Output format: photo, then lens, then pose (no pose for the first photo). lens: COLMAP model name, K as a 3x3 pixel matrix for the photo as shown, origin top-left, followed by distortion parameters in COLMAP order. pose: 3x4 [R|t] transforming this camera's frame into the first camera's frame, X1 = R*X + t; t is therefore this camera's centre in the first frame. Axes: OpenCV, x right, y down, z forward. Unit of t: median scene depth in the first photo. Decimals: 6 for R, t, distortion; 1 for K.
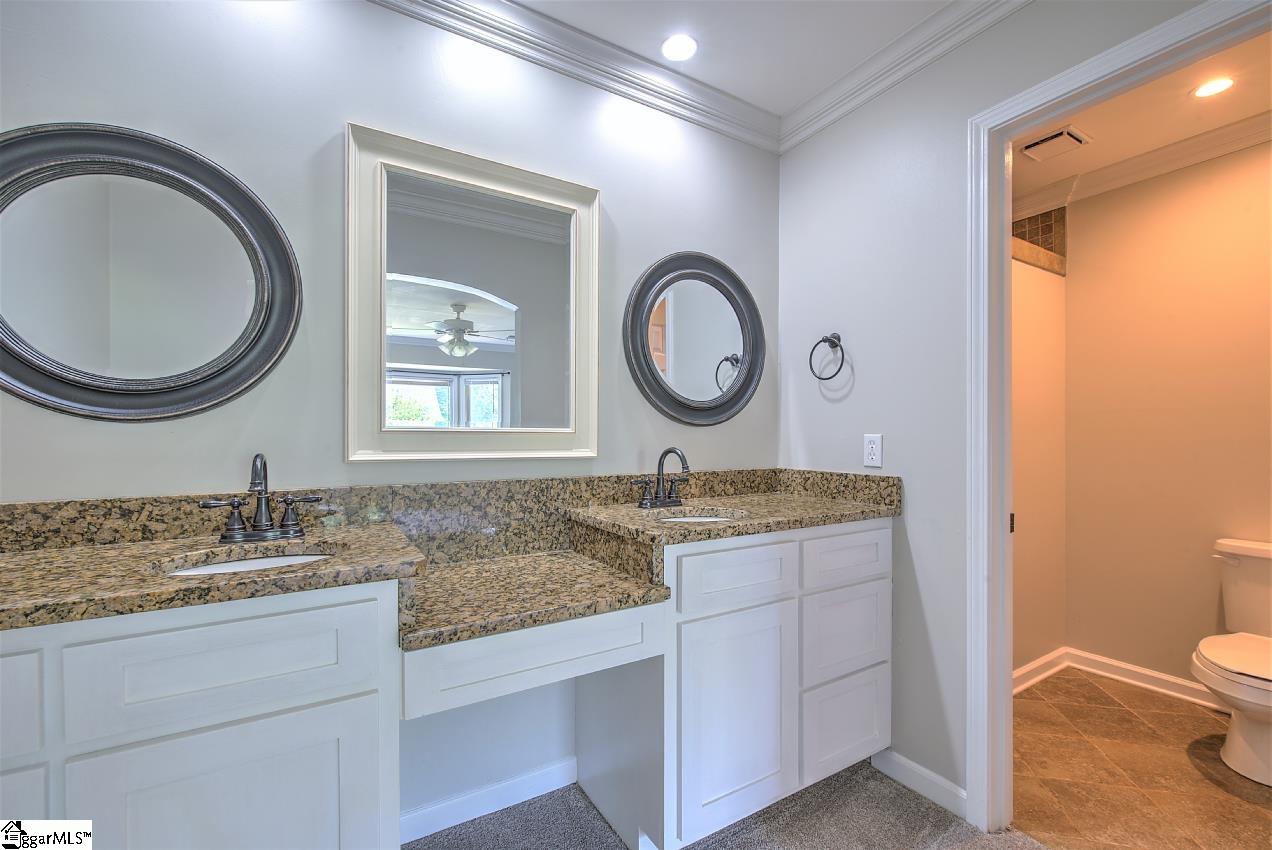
lens RADIAL K [[540.4, 0, 641.1], [0, 540.4, 434.8], [0, 0, 1]] dist [-0.003136, -0.001140]
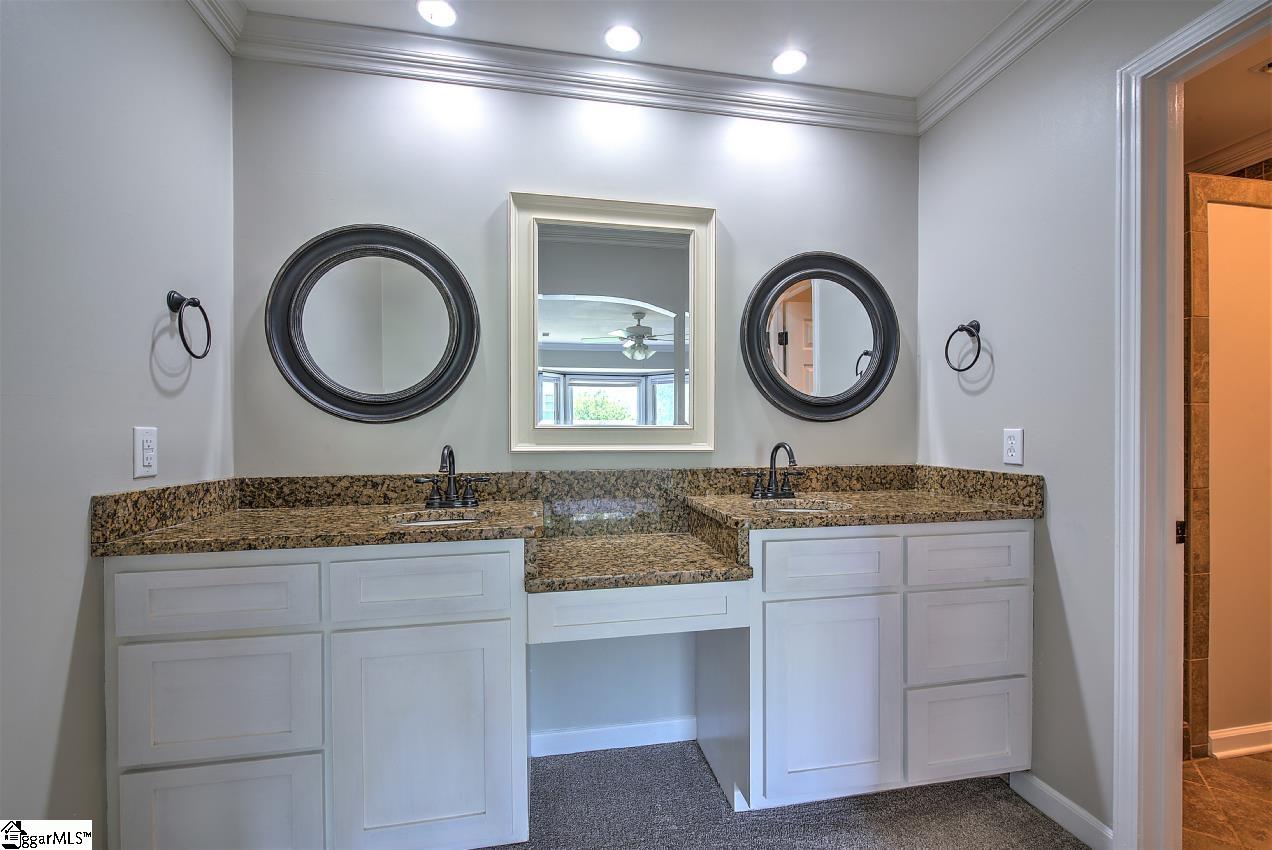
lens RADIAL K [[540.4, 0, 642.5], [0, 540.4, 433.9], [0, 0, 1]] dist [-0.003136, -0.001140]
pose [[0.935436, -0.001905, -0.353490, 0.190589], [0.004104, 0.999977, 0.005470, -0.000185], [0.353471, -0.006567, 0.935422, -0.095526]]
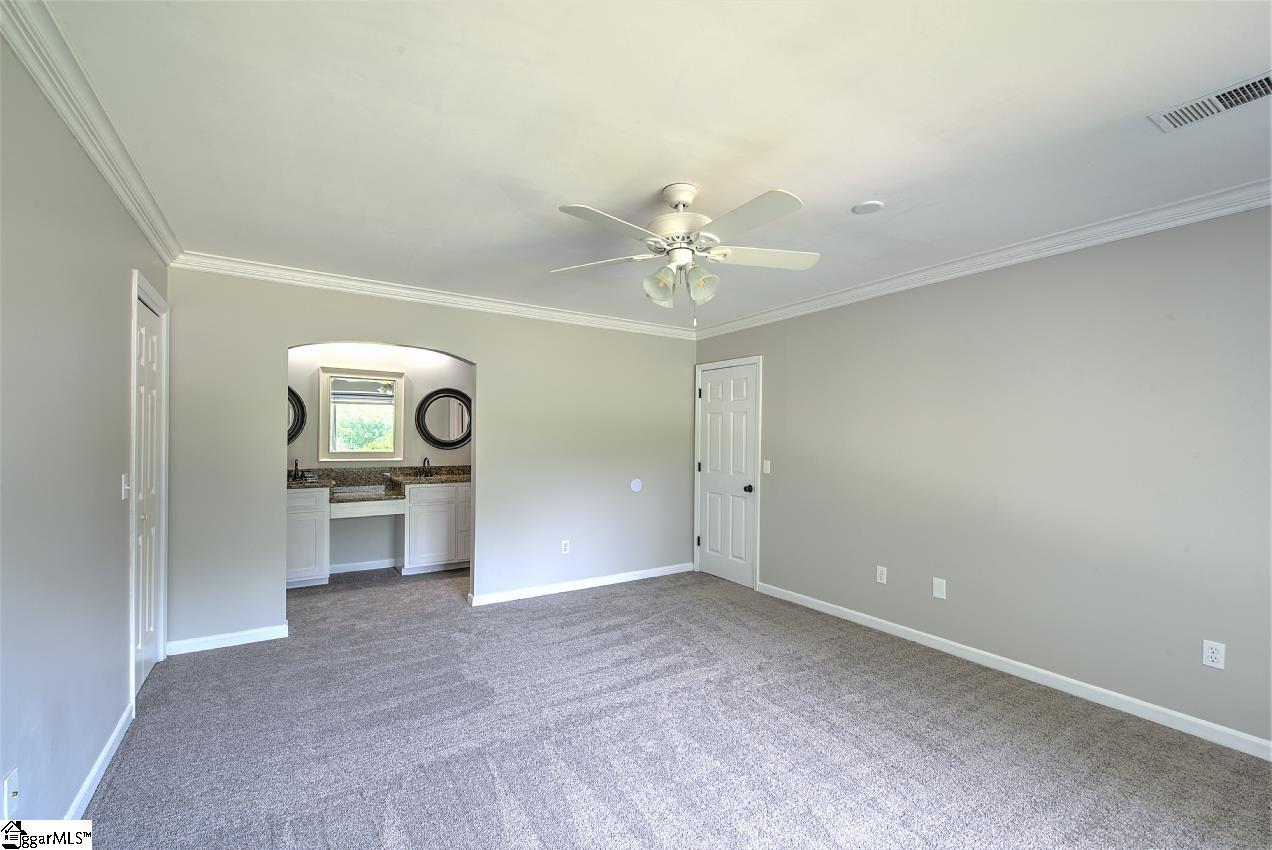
lens RADIAL K [[540.4, 0, 633.5], [0, 540.4, 434.5], [0, 0, 1]] dist [-0.003136, -0.001140]
pose [[0.999616, 0.013011, 0.024477, 1.251995], [-0.013090, 0.999910, 0.003076, -0.143825], [-0.024435, -0.003395, 0.999696, -2.268855]]
